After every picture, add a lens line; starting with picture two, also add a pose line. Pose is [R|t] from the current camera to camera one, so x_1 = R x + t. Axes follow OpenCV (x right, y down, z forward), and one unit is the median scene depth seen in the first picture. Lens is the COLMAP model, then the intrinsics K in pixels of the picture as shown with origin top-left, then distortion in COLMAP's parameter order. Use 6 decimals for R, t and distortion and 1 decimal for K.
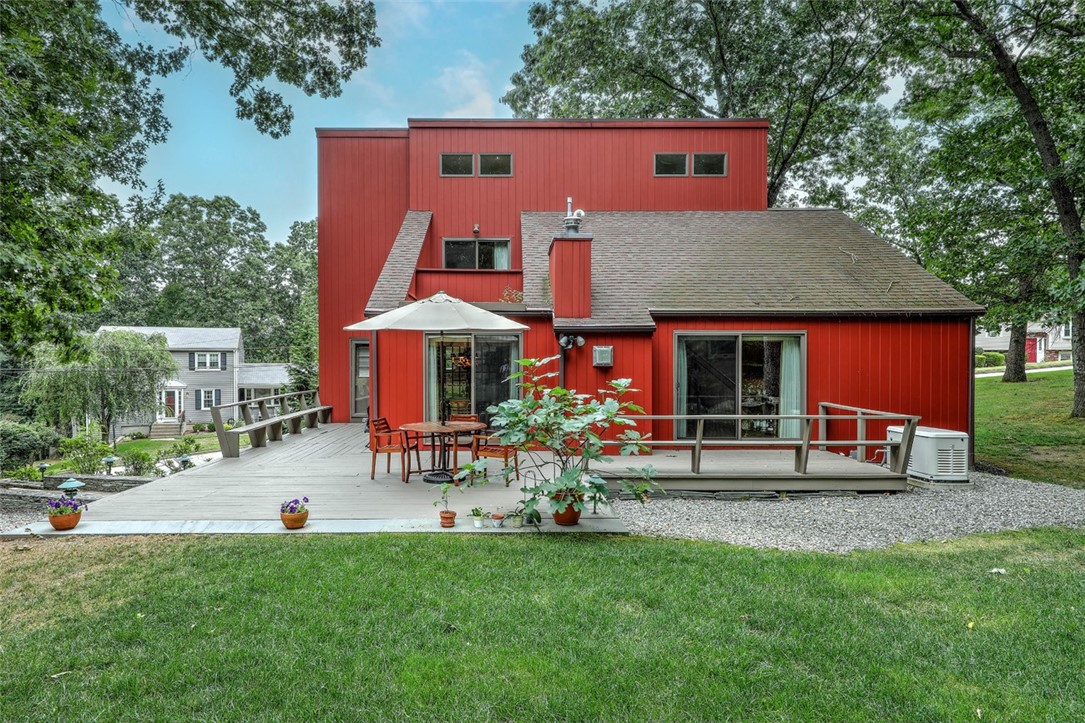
lens RADIAL K [[634.7, 0, 539.1], [0, 634.7, 363.1], [0, 0, 1]] dist [0.005090, 0.000787]
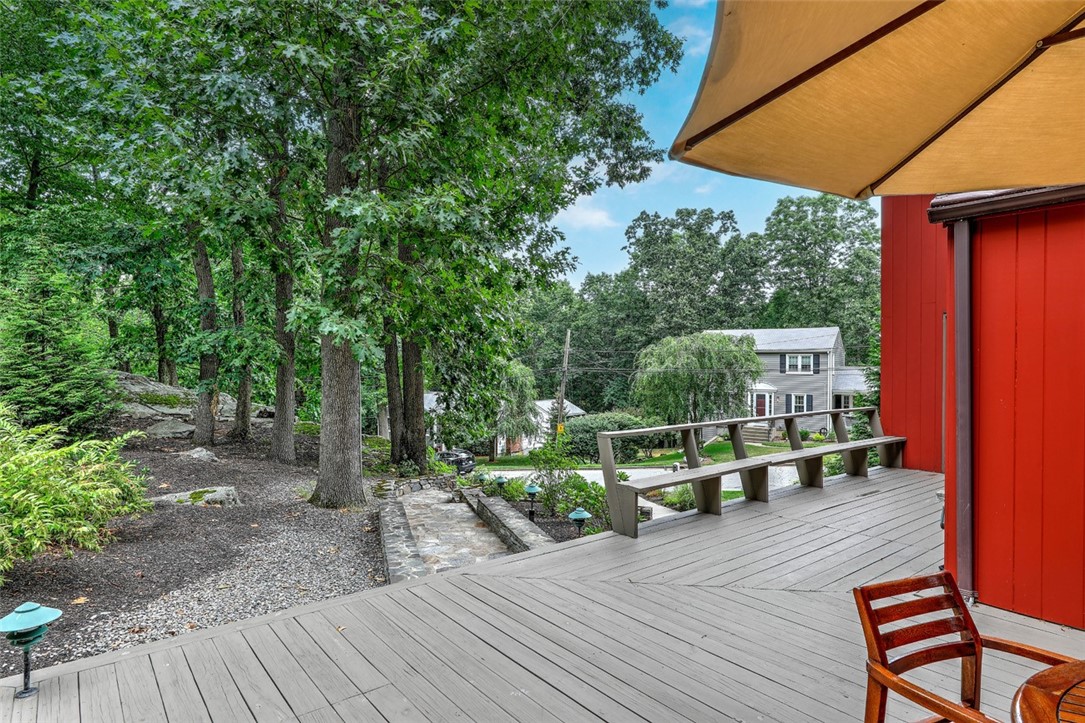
lens RADIAL K [[596.9, 0, 539.8], [0, 596.9, 364.6], [0, 0, 1]] dist [0.020533, 0.000195]
pose [[0.587205, 0.004801, -0.809424, -0.037920], [-0.009868, 0.999951, -0.001227, 0.002977], [0.809378, 0.008708, 0.587223, 0.184630]]
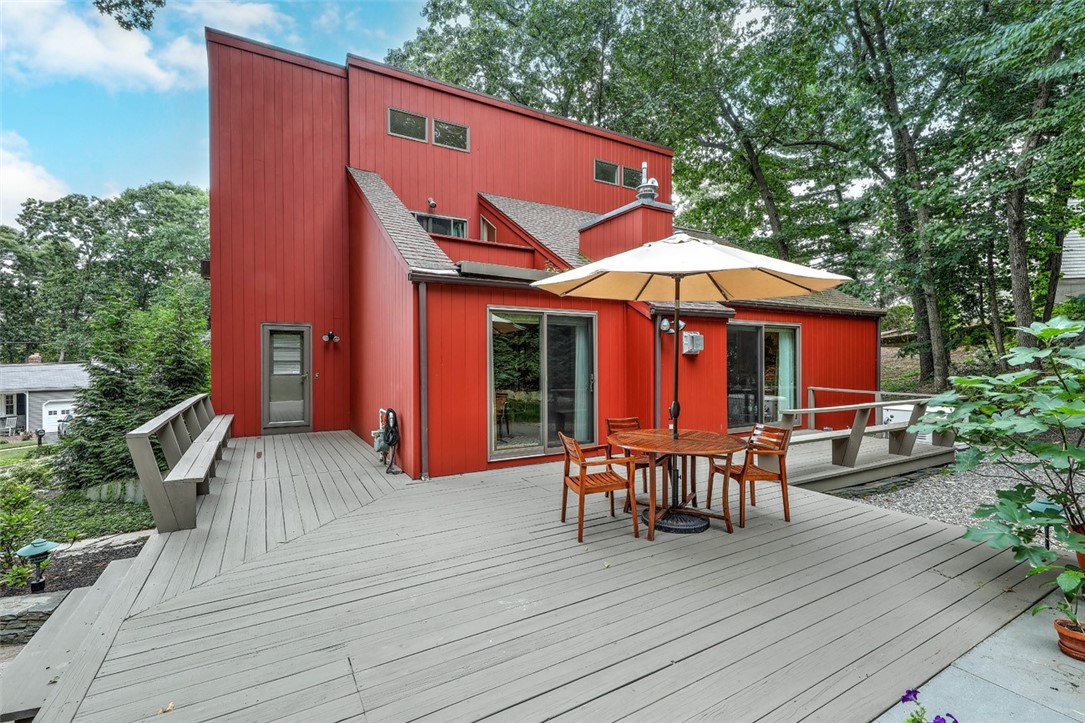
lens RADIAL K [[479.3, 0, 544.1], [0, 479.3, 357.6], [0, 0, 1]] dist [0.009167, -0.001190]
pose [[0.881443, 0.000700, 0.472290, -0.116083], [0.005643, 0.999912, -0.012014, 0.004632], [-0.472256, 0.013255, 0.881362, 0.146332]]
